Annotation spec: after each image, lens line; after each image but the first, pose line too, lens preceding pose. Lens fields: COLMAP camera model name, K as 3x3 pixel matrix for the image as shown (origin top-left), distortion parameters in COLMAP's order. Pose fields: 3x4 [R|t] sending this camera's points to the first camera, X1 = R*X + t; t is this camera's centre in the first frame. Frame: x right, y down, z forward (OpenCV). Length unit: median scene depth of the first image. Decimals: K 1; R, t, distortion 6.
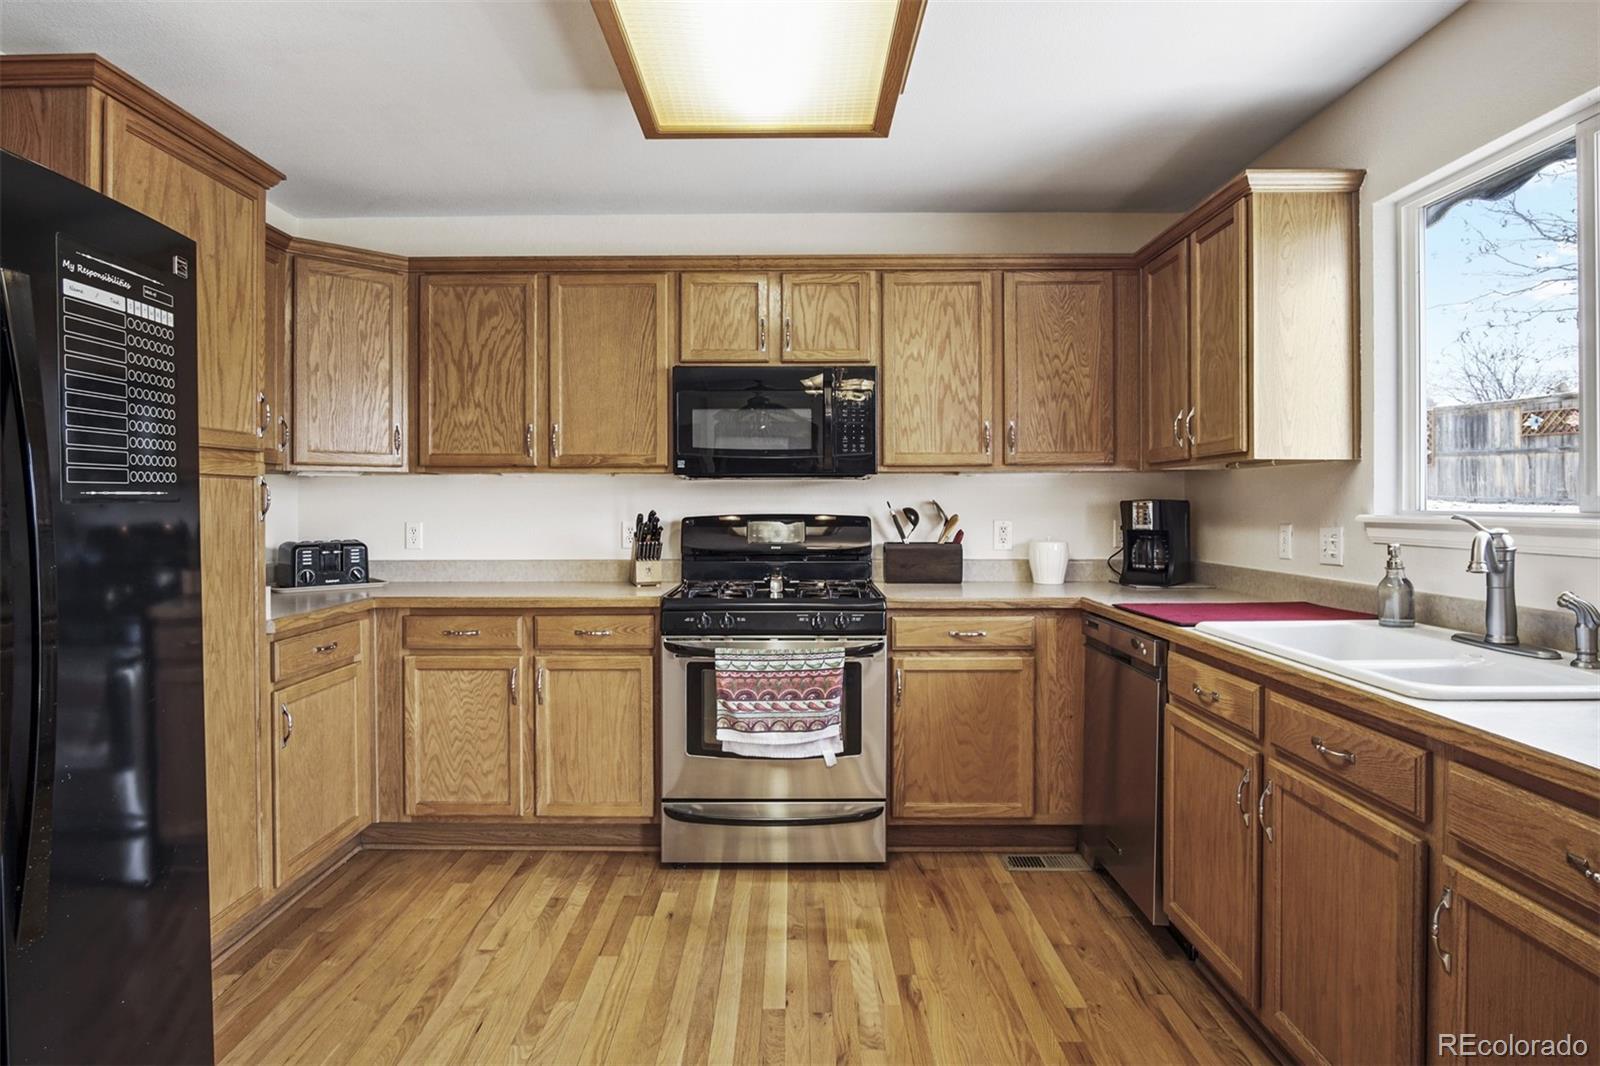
lens RADIAL K [[872.4, 0, 786.3], [0, 872.4, 502.7], [0, 0, 1]] dist [-0.033160, 0.009104]
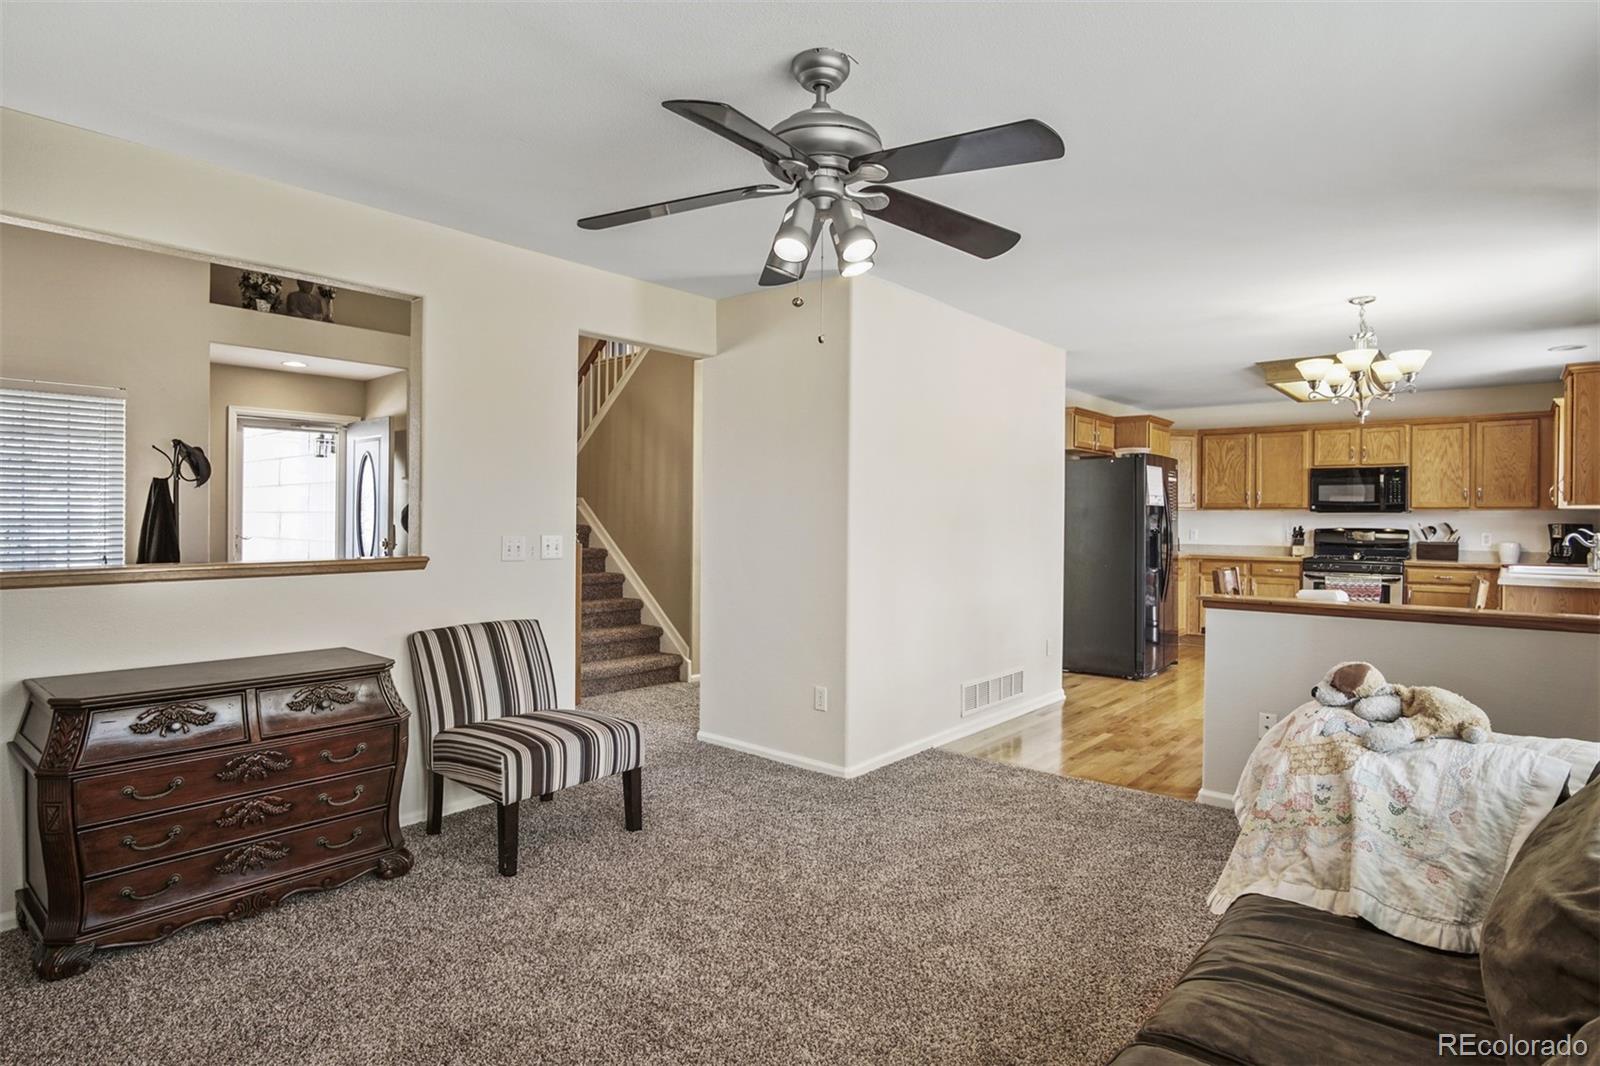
lens RADIAL K [[872.4, 0, 793.6], [0, 872.4, 523.6], [0, 0, 1]] dist [-0.033160, 0.009104]
pose [[0.769504, 0.011855, -0.638532, 0.321507], [-0.010146, 0.999928, 0.006337, 0.002374], [0.638561, 0.001602, 0.769570, -1.909856]]
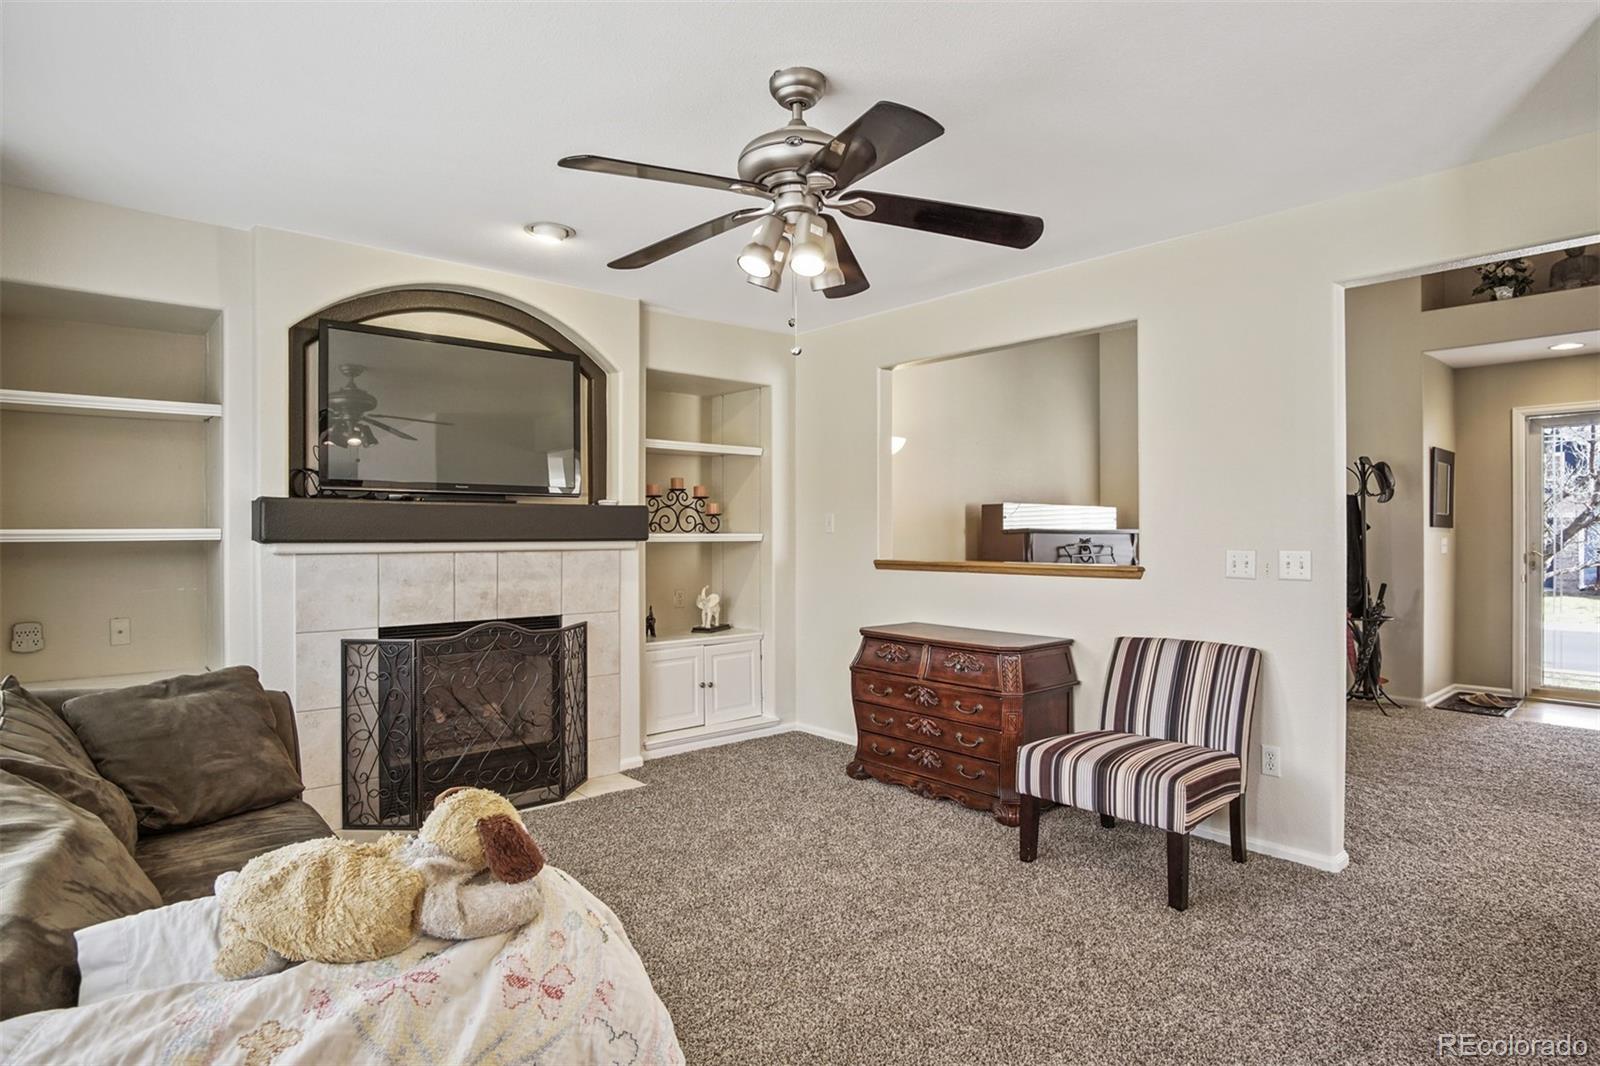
lens RADIAL K [[872.4, 0, 794.5], [0, 872.4, 534.5], [0, 0, 1]] dist [-0.033160, 0.009104]
pose [[-0.748600, 0.007246, -0.662983, 0.356731], [0.001889, 0.999960, 0.008795, 0.001911], [0.663020, 0.005331, -0.748583, -0.856229]]
